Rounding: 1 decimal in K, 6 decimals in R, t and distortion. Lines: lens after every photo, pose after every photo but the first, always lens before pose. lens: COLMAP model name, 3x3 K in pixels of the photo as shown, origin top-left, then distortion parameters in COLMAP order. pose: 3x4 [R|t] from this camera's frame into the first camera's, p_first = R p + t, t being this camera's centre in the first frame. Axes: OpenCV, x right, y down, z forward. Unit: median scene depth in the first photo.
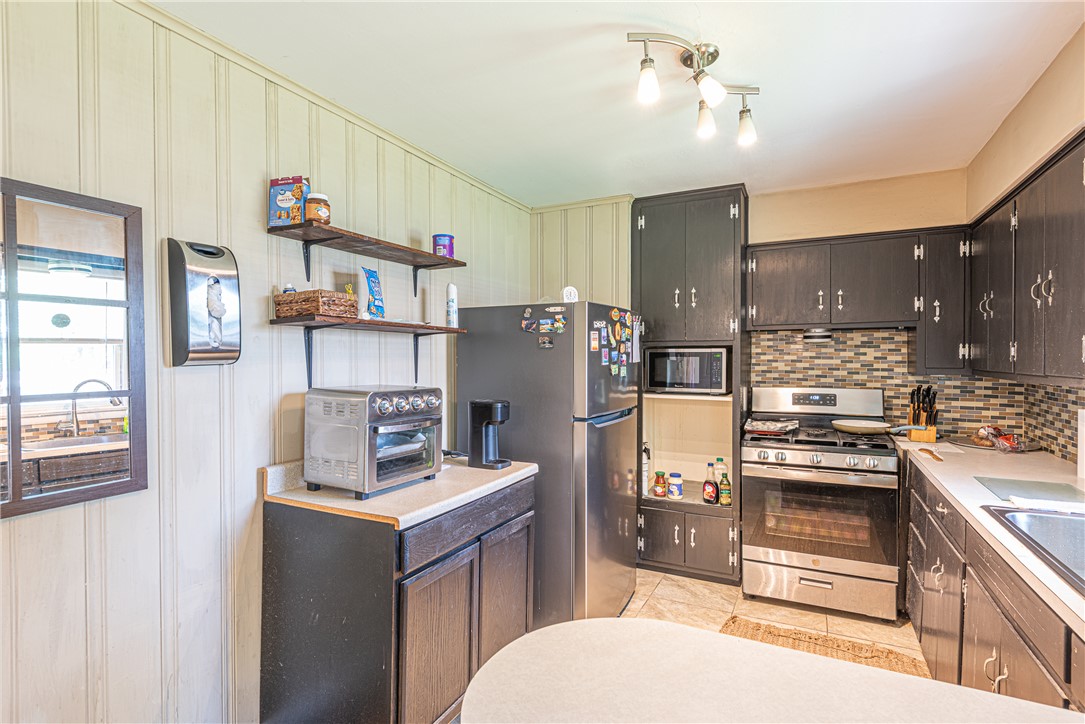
lens RADIAL K [[540.6, 0, 542.5], [0, 540.6, 362.0], [0, 0, 1]] dist [0.028072, -0.001643]
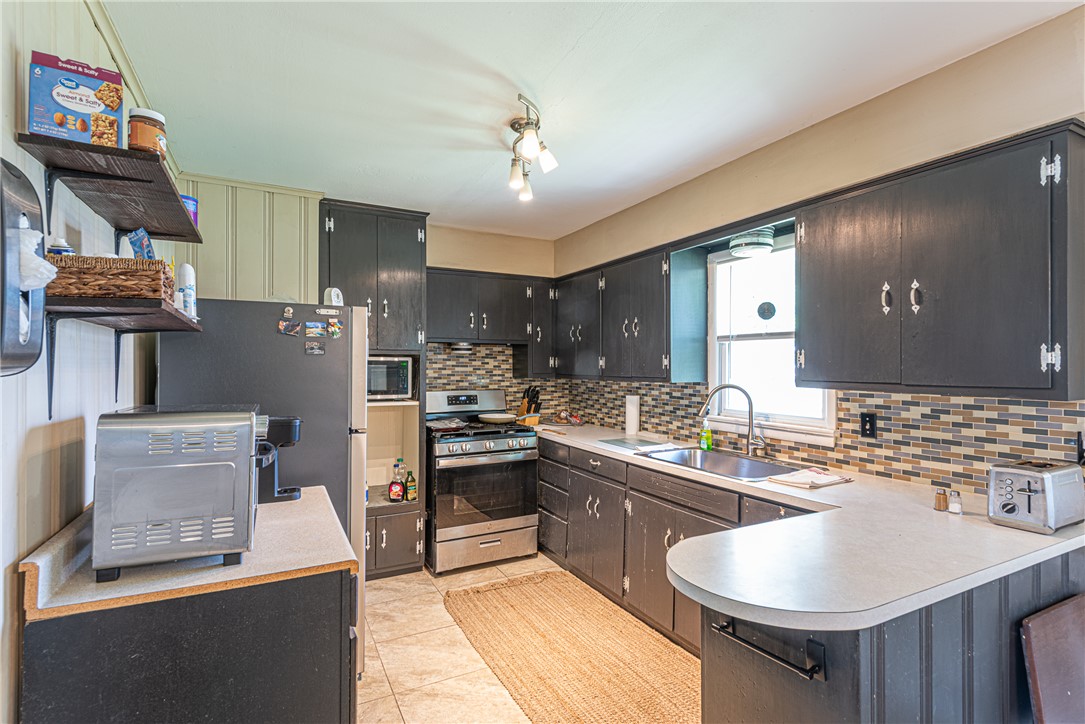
lens RADIAL K [[540.6, 0, 542.5], [0, 540.6, 362.0], [0, 0, 1]] dist [0.028072, -0.001643]
pose [[0.580036, 0.008190, 0.814550, -0.435544], [0.003441, 0.999916, -0.012504, -0.001172], [-0.814584, 0.010055, 0.579959, 0.157564]]
